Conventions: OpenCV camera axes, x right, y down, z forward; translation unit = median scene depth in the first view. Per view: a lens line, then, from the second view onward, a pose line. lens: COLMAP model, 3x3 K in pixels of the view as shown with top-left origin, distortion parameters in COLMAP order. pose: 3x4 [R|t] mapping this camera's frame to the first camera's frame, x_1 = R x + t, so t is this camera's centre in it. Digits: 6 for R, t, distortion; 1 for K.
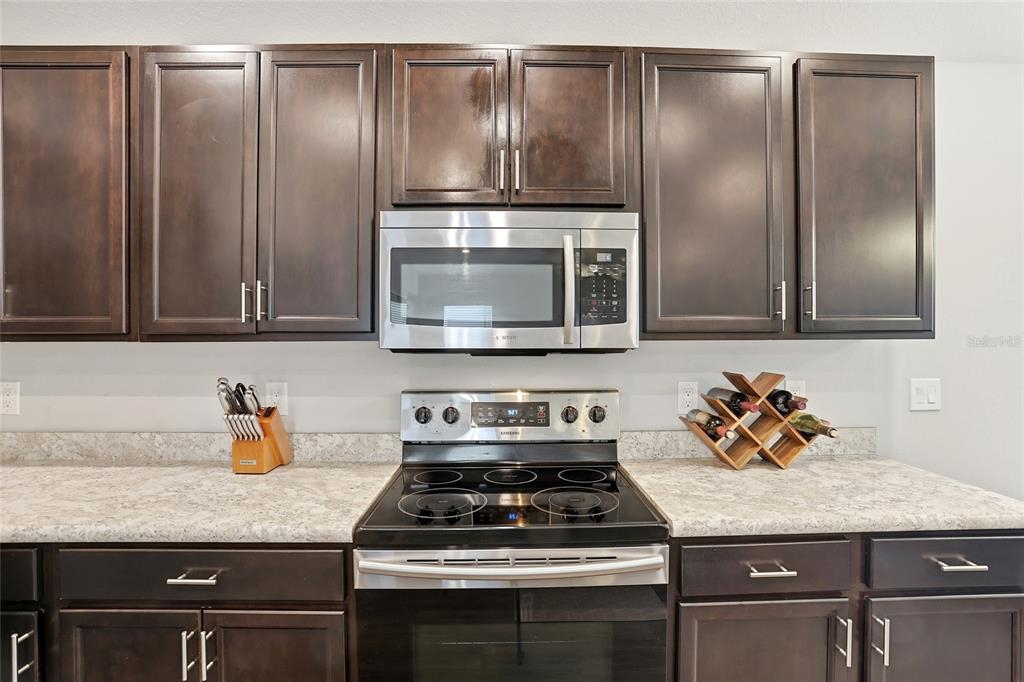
lens RADIAL K [[502.9, 0, 513.0], [0, 502.9, 334.9], [0, 0, 1]] dist [-0.086771, 0.042326]
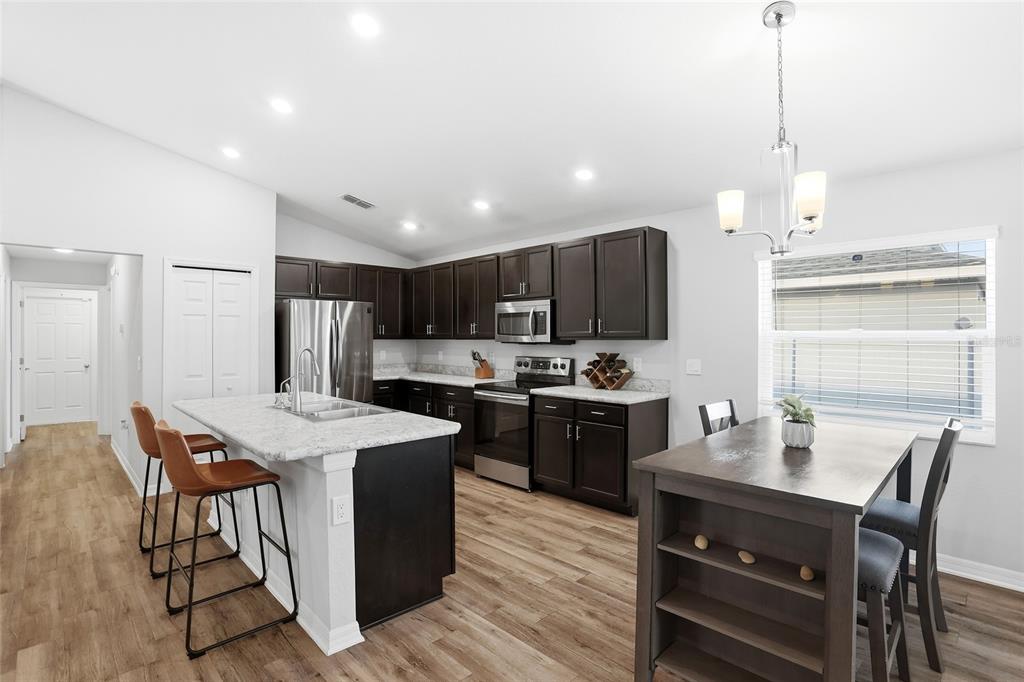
lens RADIAL K [[502.9, 0, 513.0], [0, 502.9, 334.9], [0, 0, 1]] dist [-0.086771, 0.042326]
pose [[0.676498, -0.004117, -0.736433, 2.234260], [0.000004, 0.999984, -0.005587, -0.002826], [0.736445, 0.003777, 0.676487, -1.212557]]
